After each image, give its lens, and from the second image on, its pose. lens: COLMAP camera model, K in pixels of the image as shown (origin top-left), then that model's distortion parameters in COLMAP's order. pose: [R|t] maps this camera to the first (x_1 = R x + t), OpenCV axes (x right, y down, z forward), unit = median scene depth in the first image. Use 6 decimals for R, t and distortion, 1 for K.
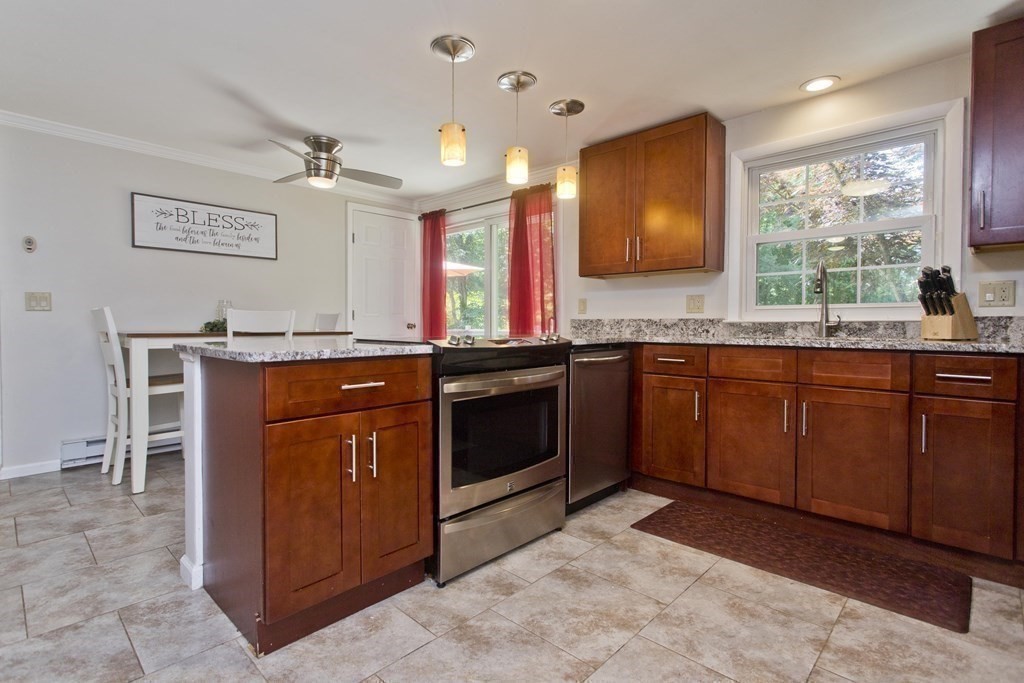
lens RADIAL K [[497.2, 0, 511.1], [0, 497.2, 335.5], [0, 0, 1]] dist [0.006325, -0.000662]
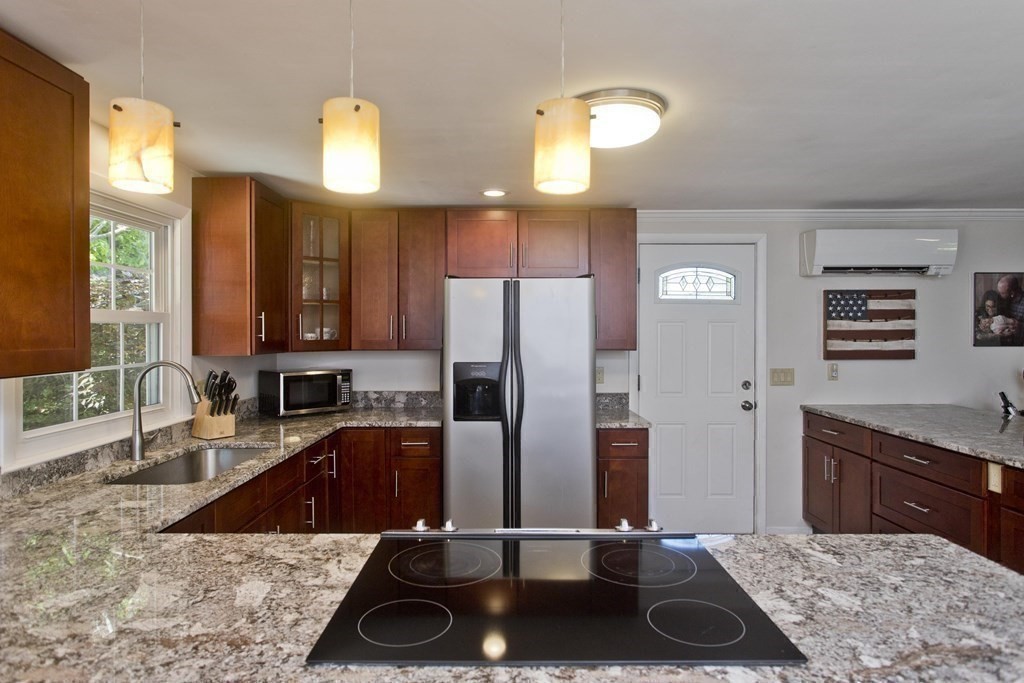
lens RADIAL K [[569.1, 0, 511.9], [0, 569.1, 337.0], [0, 0, 1]] dist [-0.003732, -0.000928]
pose [[-0.692406, -0.006595, 0.721478, -0.322175], [0.018691, 0.999459, 0.027074, -0.164091], [-0.721266, 0.032232, -0.691908, 0.994016]]
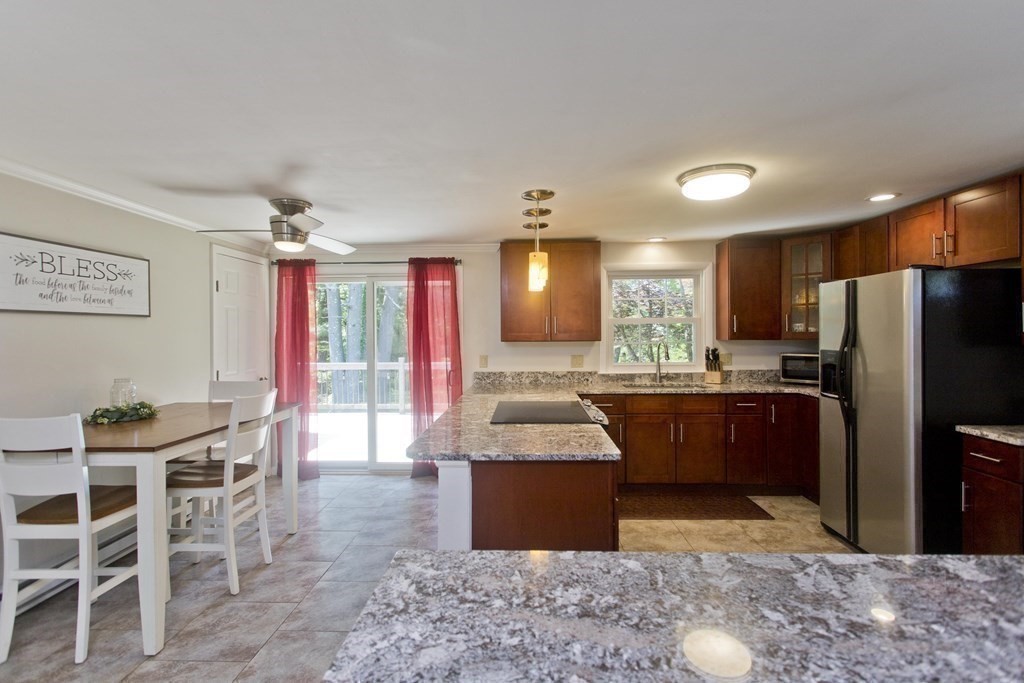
lens RADIAL K [[497.2, 0, 508.3], [0, 497.2, 334.6], [0, 0, 1]] dist [0.006325, -0.000662]
pose [[0.744966, -0.014255, 0.666950, -0.775060], [0.026564, 0.999613, -0.008306, -0.137857], [-0.666573, 0.023905, 0.745056, 0.042074]]
